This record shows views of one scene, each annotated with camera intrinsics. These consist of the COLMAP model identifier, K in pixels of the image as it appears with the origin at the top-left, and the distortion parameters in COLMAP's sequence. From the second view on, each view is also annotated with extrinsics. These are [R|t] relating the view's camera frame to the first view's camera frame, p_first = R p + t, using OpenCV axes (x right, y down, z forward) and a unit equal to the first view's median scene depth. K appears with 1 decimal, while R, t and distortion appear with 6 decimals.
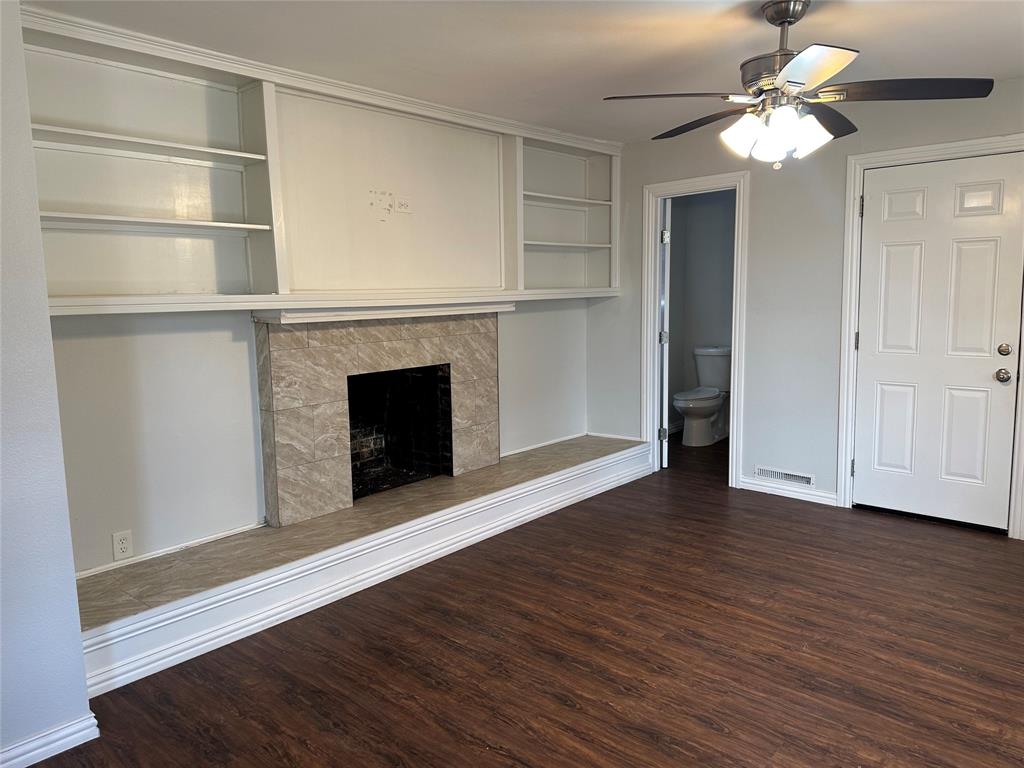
lens RADIAL K [[722.3, 0, 512.7], [0, 722.3, 375.4], [0, 0, 1]] dist [0.055332, -0.062574]
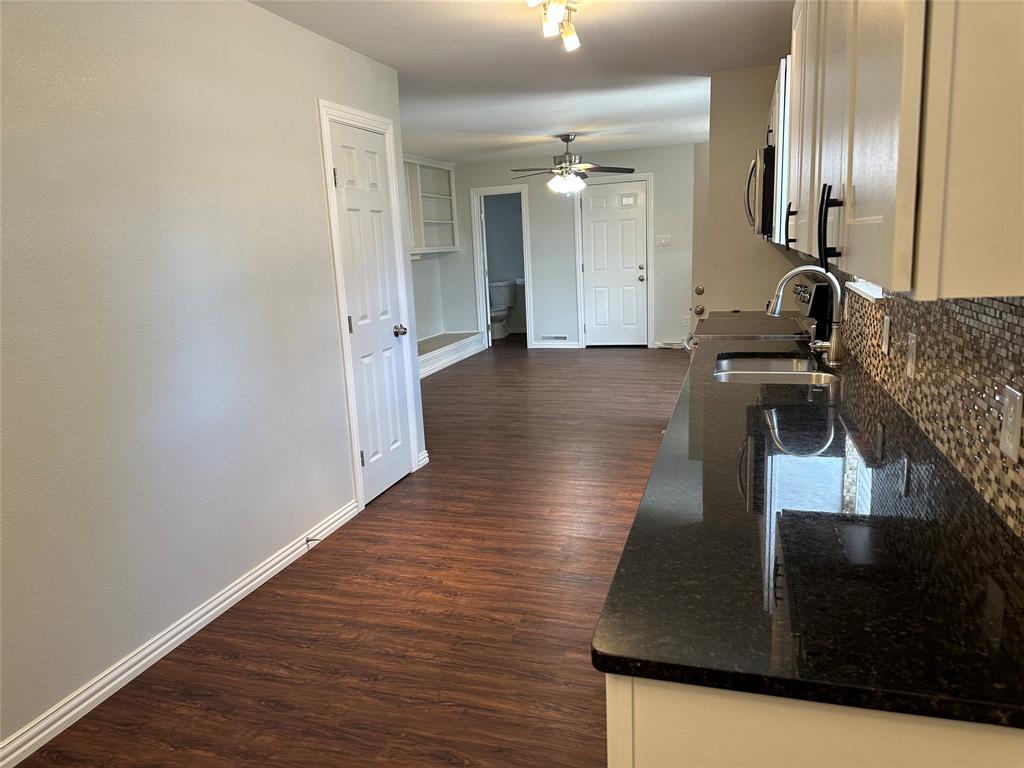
lens RADIAL K [[722.3, 0, 516.0], [0, 722.3, 387.6], [0, 0, 1]] dist [0.055332, -0.062574]
pose [[0.903181, -0.107198, 0.415659, -0.573593], [0.079112, 0.993298, 0.084268, 0.097990], [-0.421906, -0.043225, 0.905608, -0.781599]]
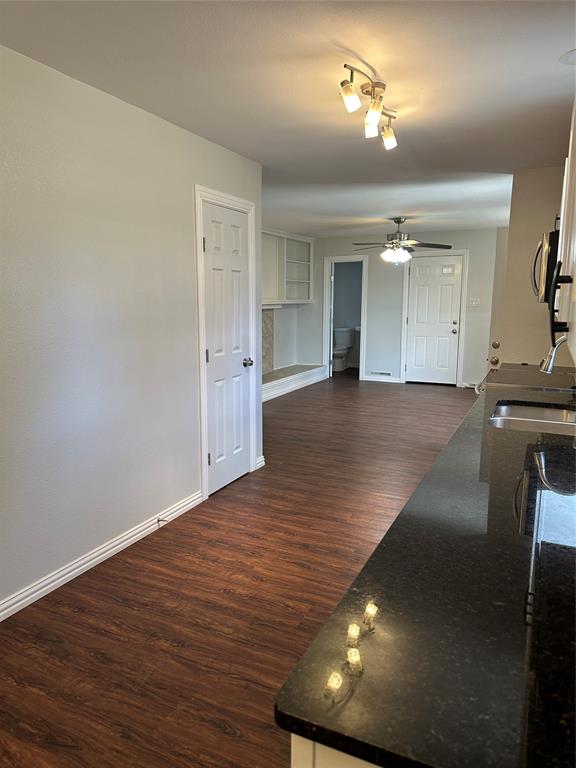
lens RADIAL K [[541.7, 0, 283.0], [0, 541.7, 385.5], [0, 0, 1]] dist [0.055332, -0.062574]
pose [[0.957315, -0.026292, 0.287848, -0.521817], [0.014617, 0.998984, 0.042635, 0.092643], [-0.288676, -0.036608, 0.956727, -0.757286]]
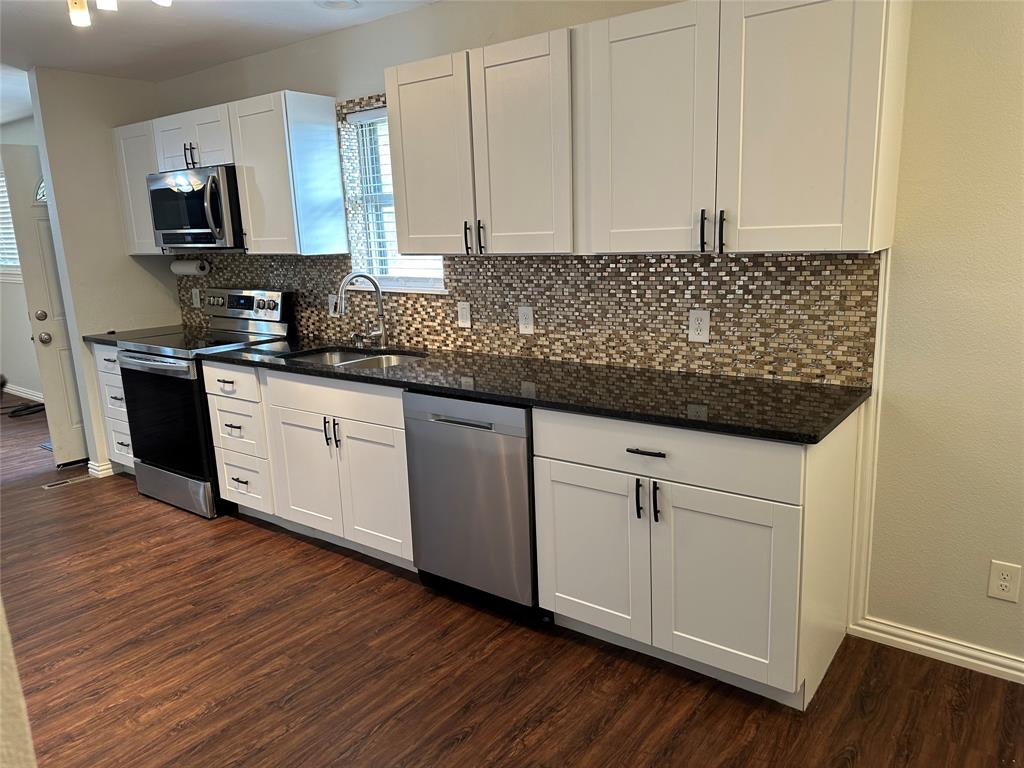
lens RADIAL K [[722.3, 0, 512.6], [0, 722.3, 380.3], [0, 0, 1]] dist [0.055332, -0.062574]
pose [[-0.092204, -0.181229, 0.979109, -0.845061], [0.154944, 0.968709, 0.193895, 0.054696], [-0.983611, 0.169585, -0.061239, -0.444843]]
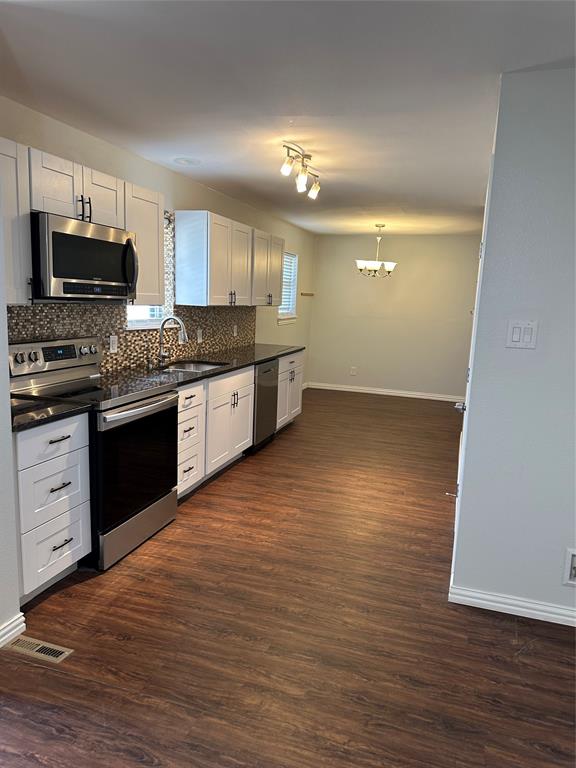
lens RADIAL K [[541.7, 0, 302.0], [0, 541.7, 372.9], [0, 0, 1]] dist [0.055332, -0.062574]
pose [[-0.900797, 0.046021, -0.431796, 0.070507], [-0.071990, 0.964781, 0.253012, -0.078438], [0.428232, 0.258997, -0.865758, 0.492209]]
